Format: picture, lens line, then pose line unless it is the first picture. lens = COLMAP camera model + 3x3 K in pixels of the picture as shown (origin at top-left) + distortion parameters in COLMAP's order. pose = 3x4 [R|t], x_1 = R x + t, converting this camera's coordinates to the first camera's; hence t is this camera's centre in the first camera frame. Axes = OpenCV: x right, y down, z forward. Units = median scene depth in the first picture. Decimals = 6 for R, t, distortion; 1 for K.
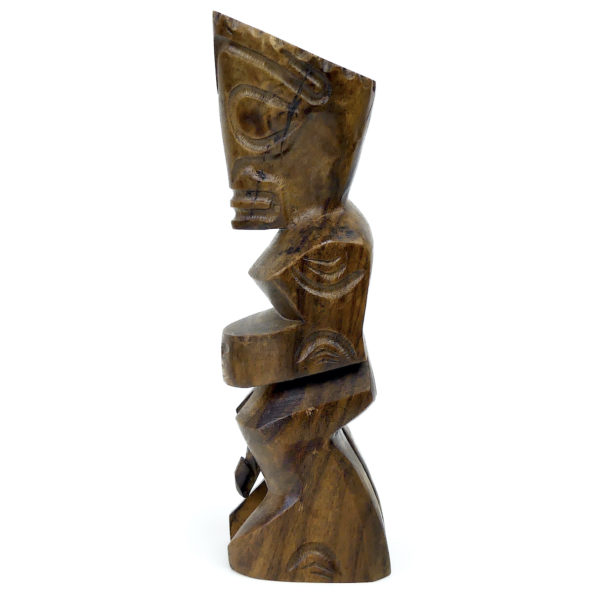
lens RADIAL K [[1479.3, 0, 300.4], [0, 1479.3, 296.7], [0, 0, 1]] dist [0.422569, 0.000000]
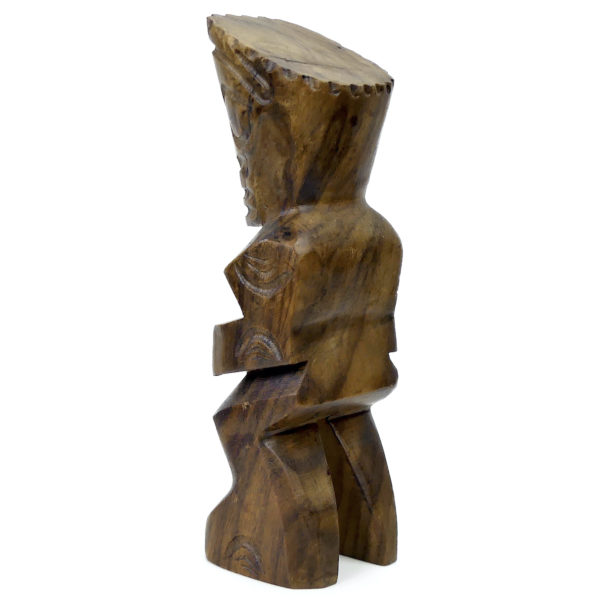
lens RADIAL K [[1479.3, 0, 300.1], [0, 1479.3, 303.3], [0, 0, 1]] dist [0.422569, 0.000000]
pose [[0.795857, 0.113236, -0.594802, 0.635526], [-0.130116, 0.991391, 0.014639, -0.012124], [0.591339, 0.065742, 0.803739, 0.200871]]
